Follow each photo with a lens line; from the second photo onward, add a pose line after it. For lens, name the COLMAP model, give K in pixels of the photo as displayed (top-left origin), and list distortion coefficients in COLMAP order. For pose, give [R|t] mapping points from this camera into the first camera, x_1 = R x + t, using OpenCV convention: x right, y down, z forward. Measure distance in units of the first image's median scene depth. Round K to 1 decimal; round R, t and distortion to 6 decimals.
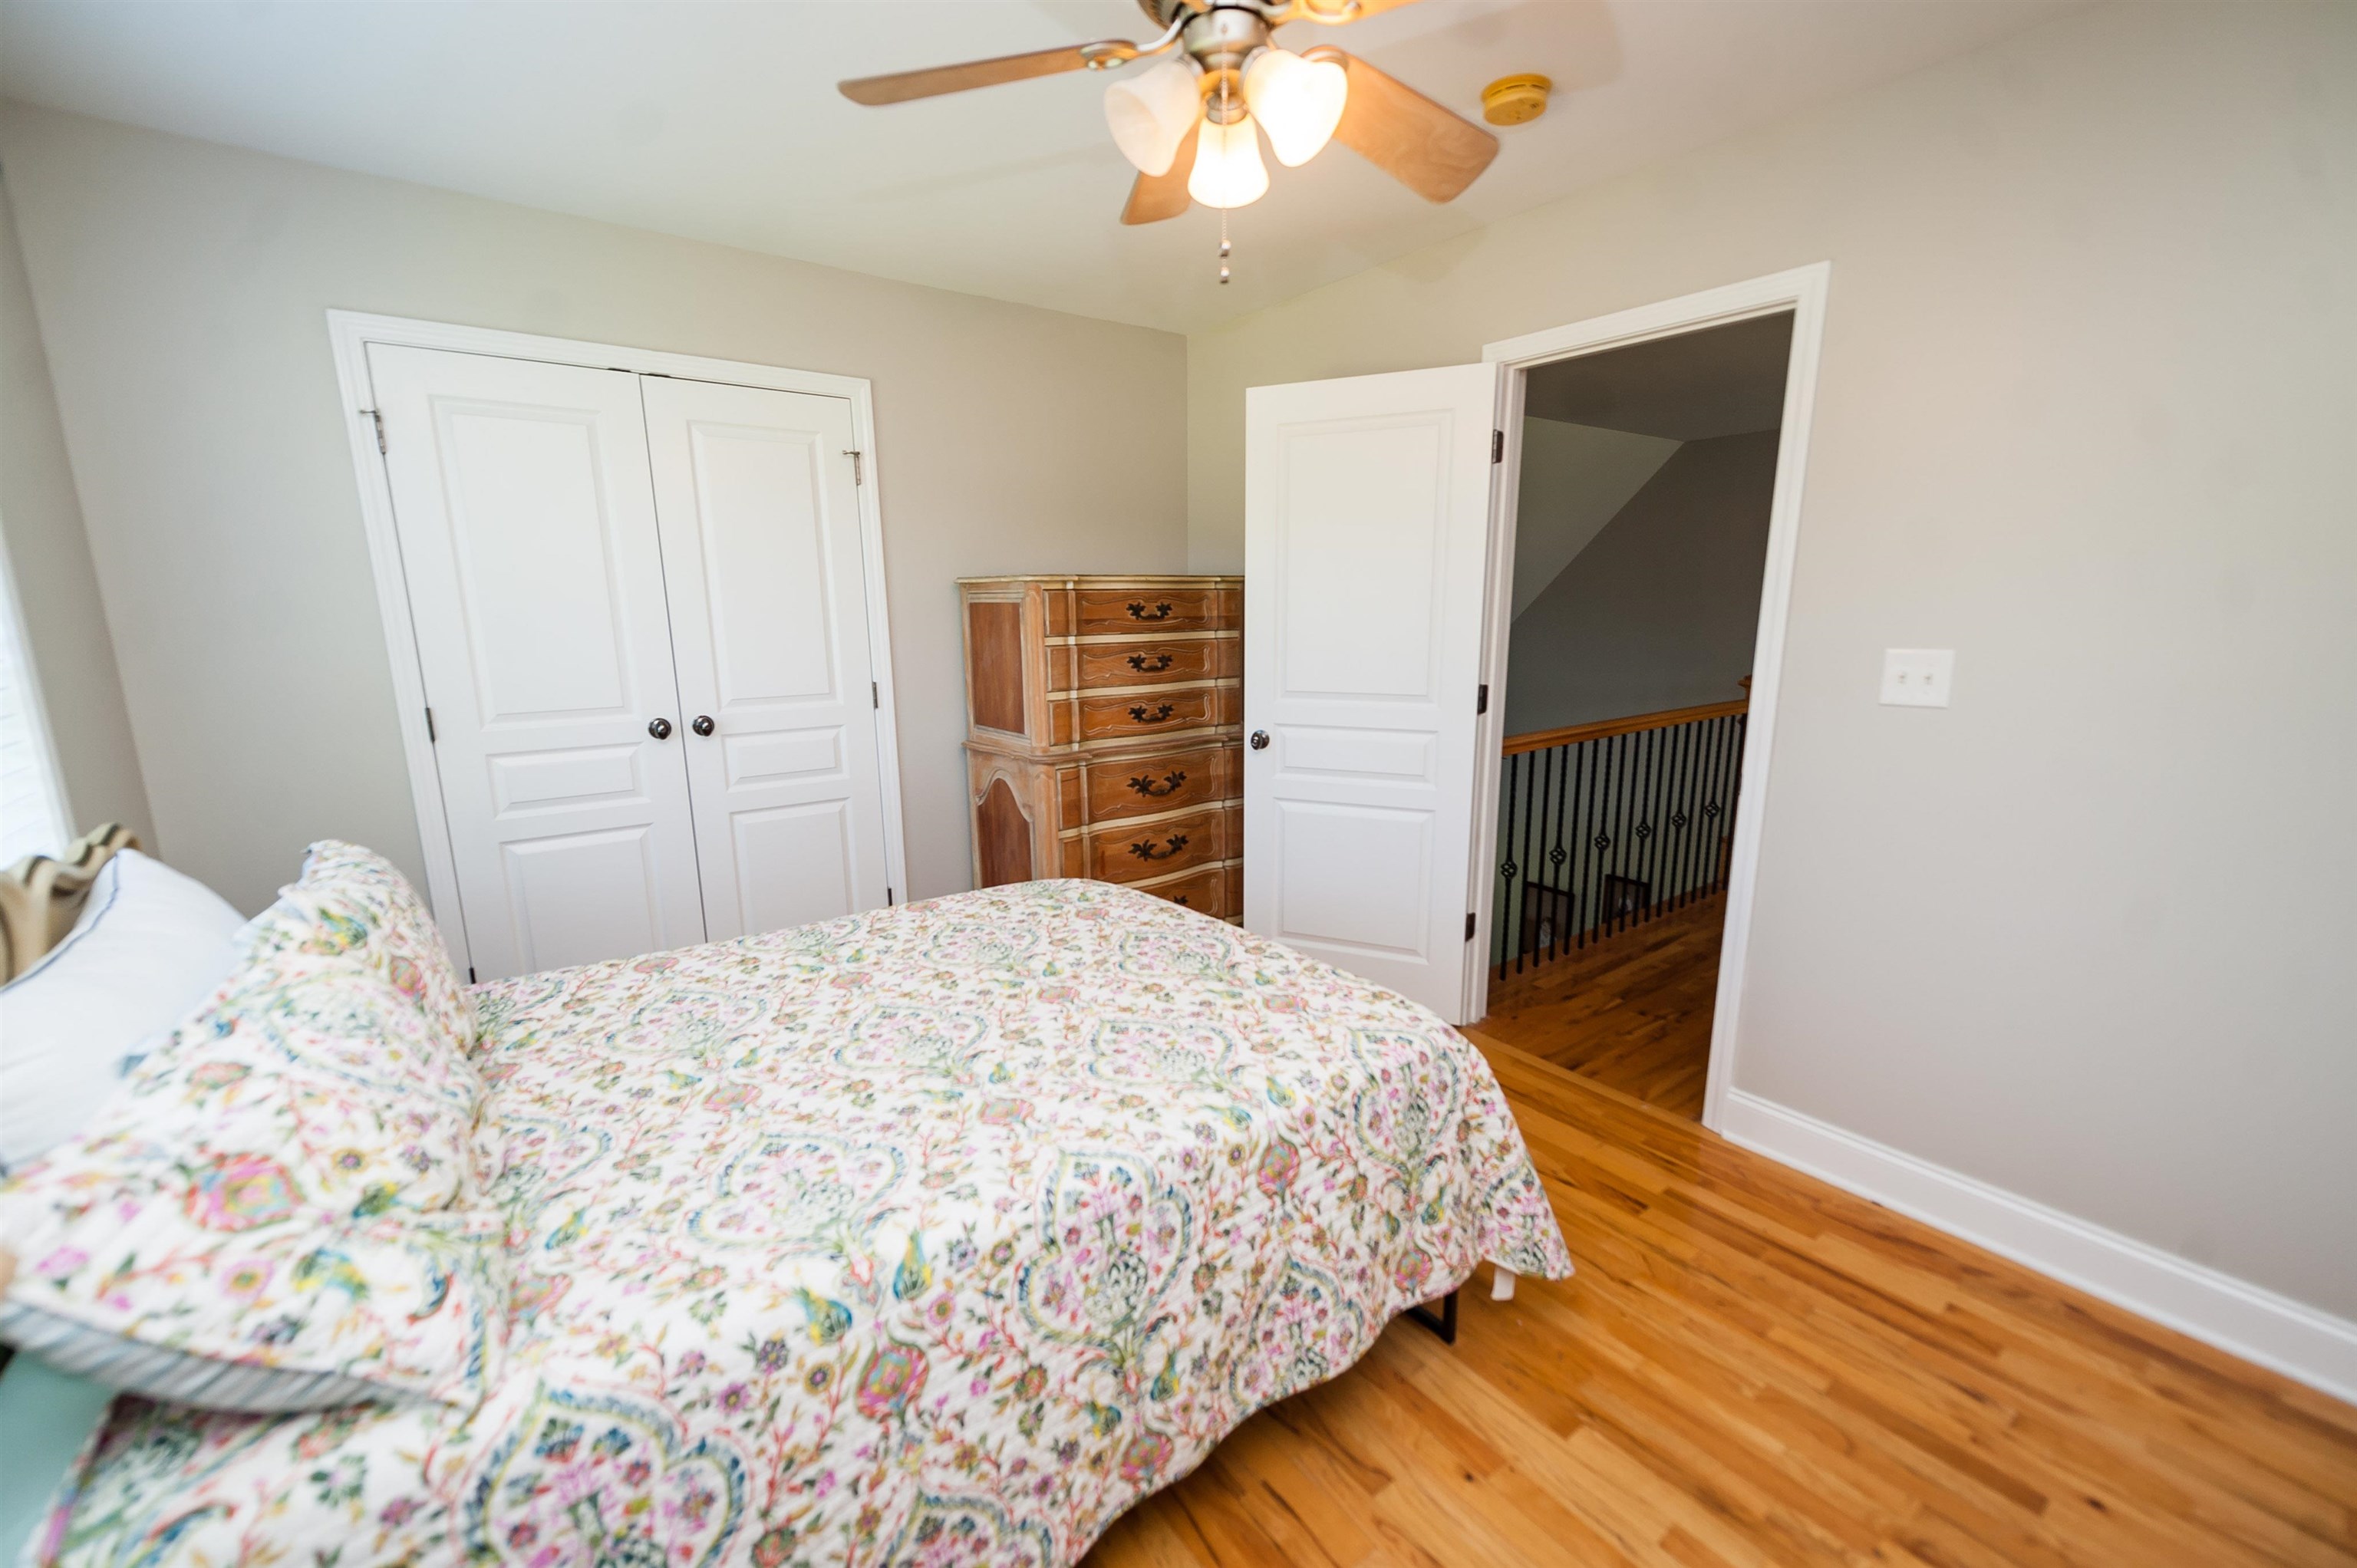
lens RADIAL K [[937.9, 0, 1181.5], [0, 937.9, 788.3], [0, 0, 1]] dist [0.002590, -0.000095]
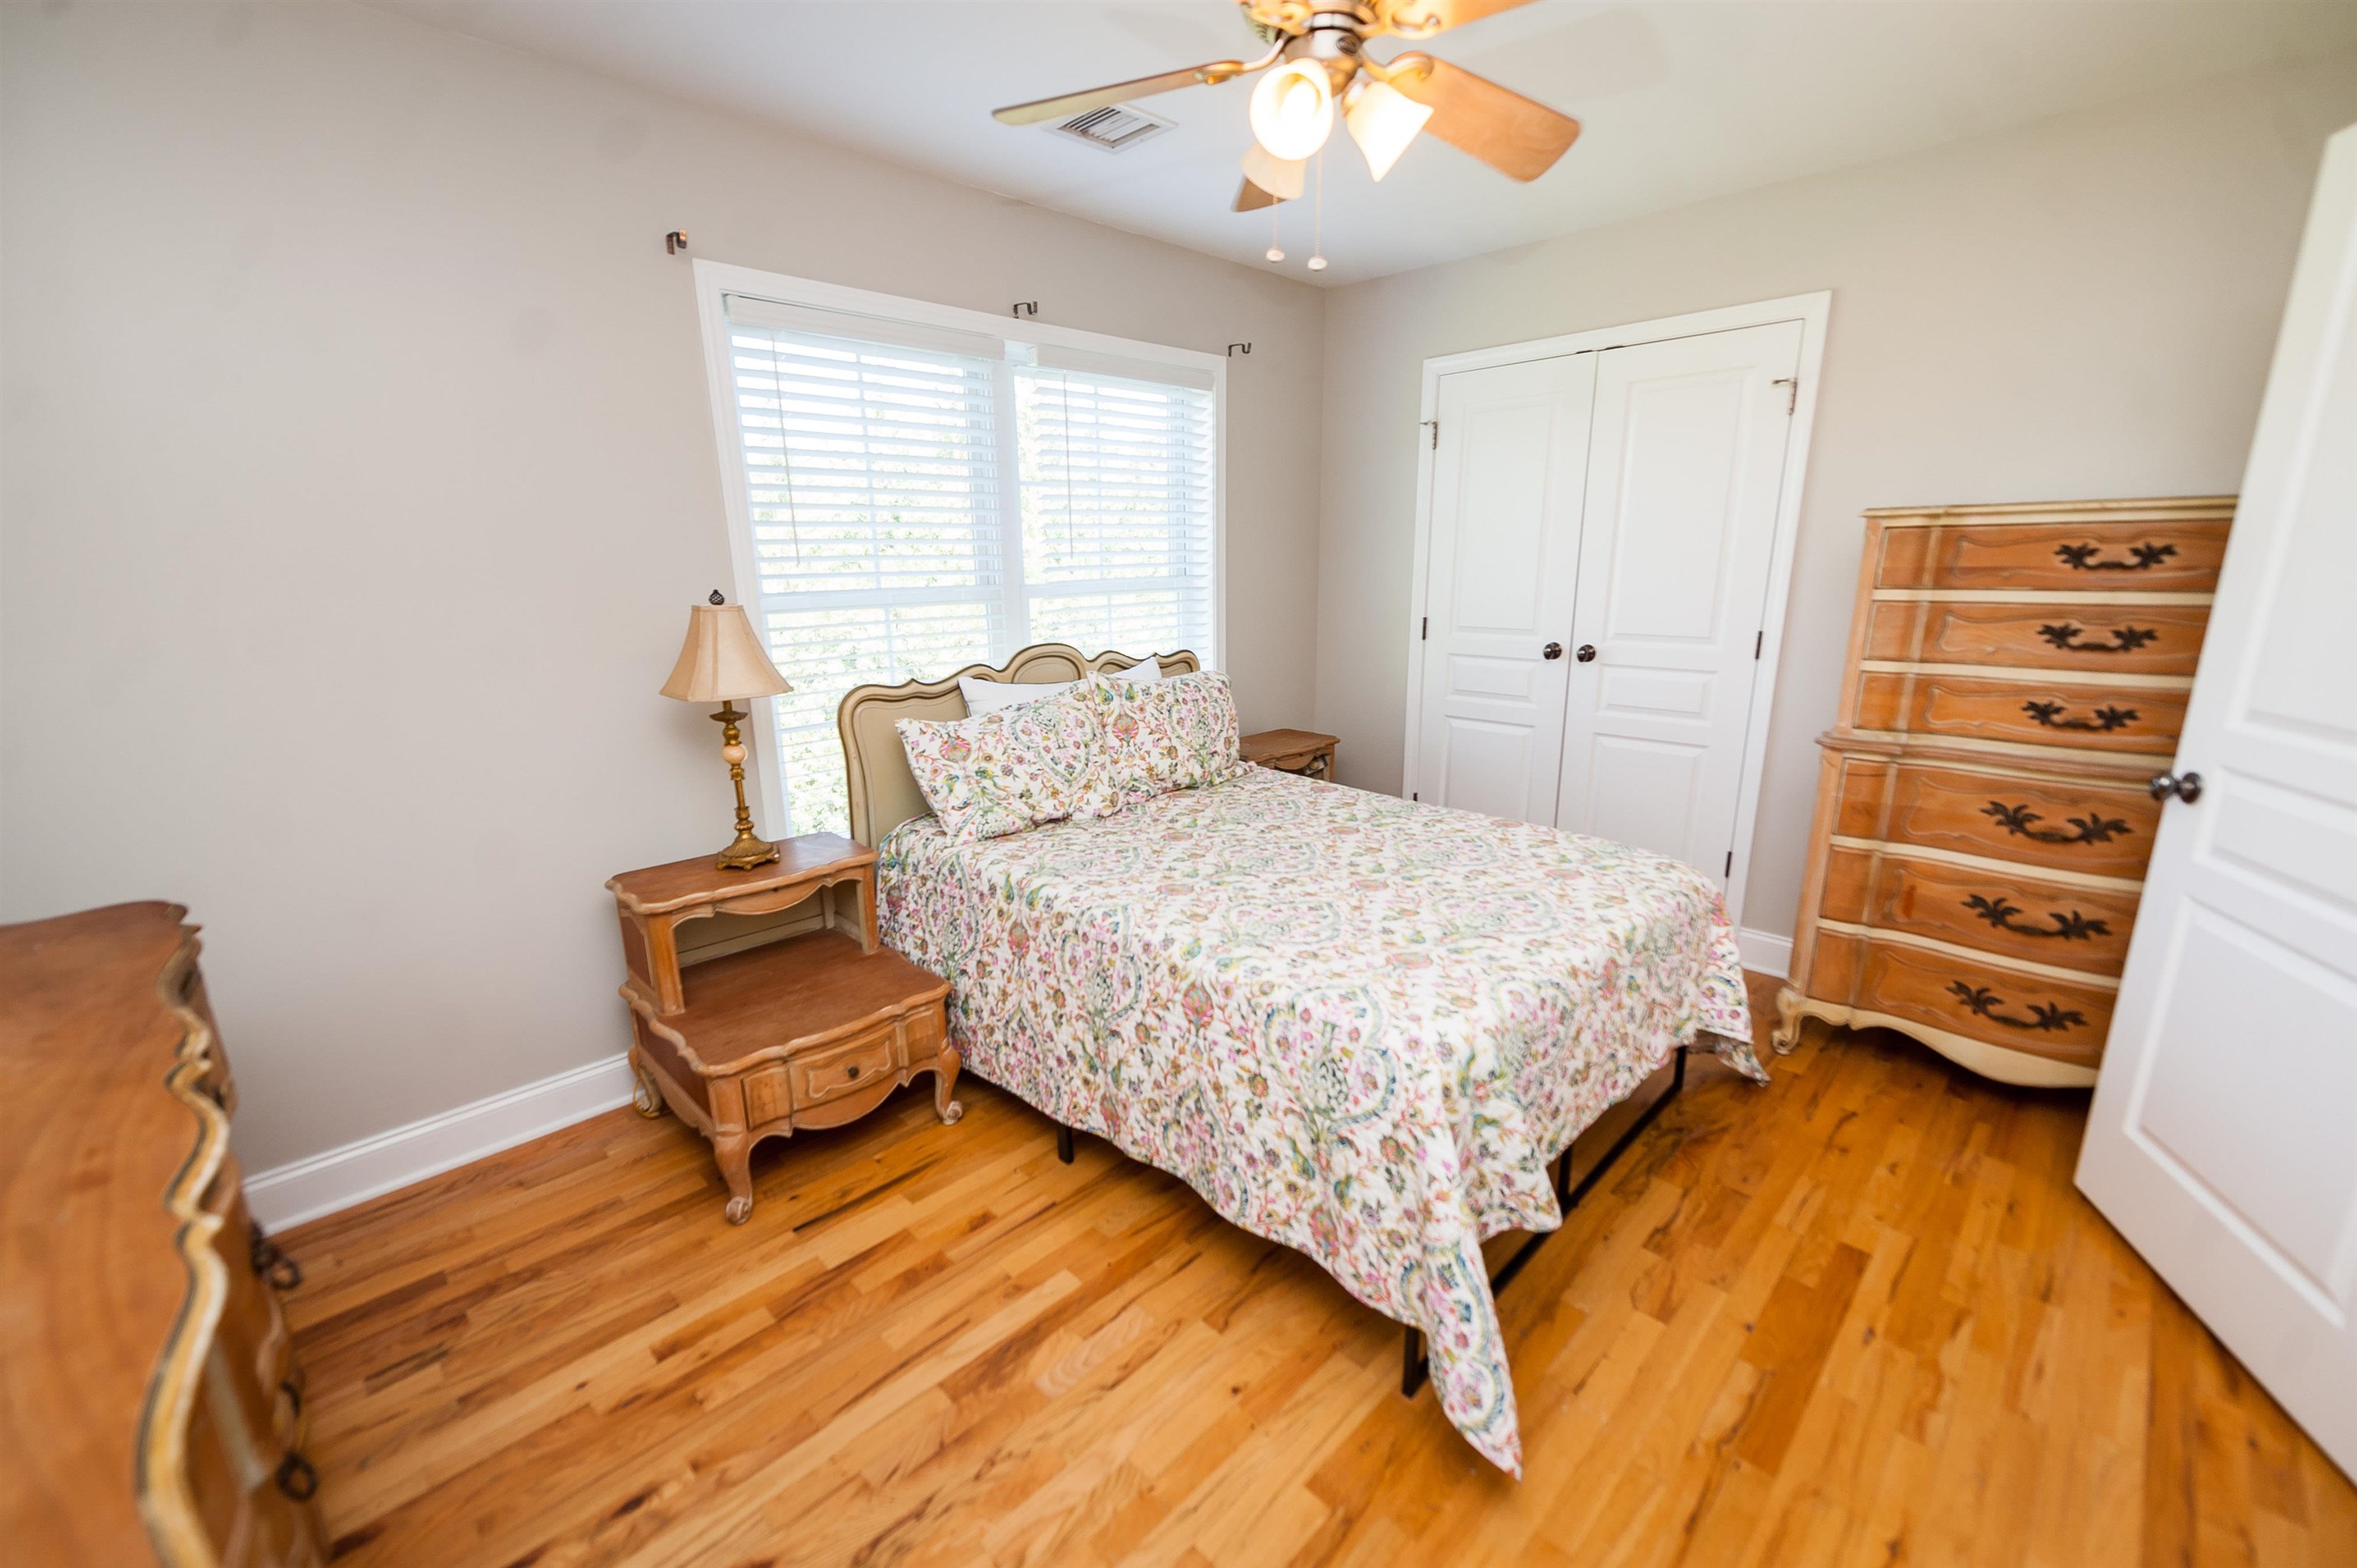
lens RADIAL K [[937.9, 0, 1185.1], [0, 937.9, 786.3], [0, 0, 1]] dist [0.002590, -0.000095]
pose [[0.154619, 0.243979, -0.957375, 0.927098], [-0.183069, 0.959323, 0.214909, -0.110903], [0.970865, 0.142037, 0.192995, 0.521529]]
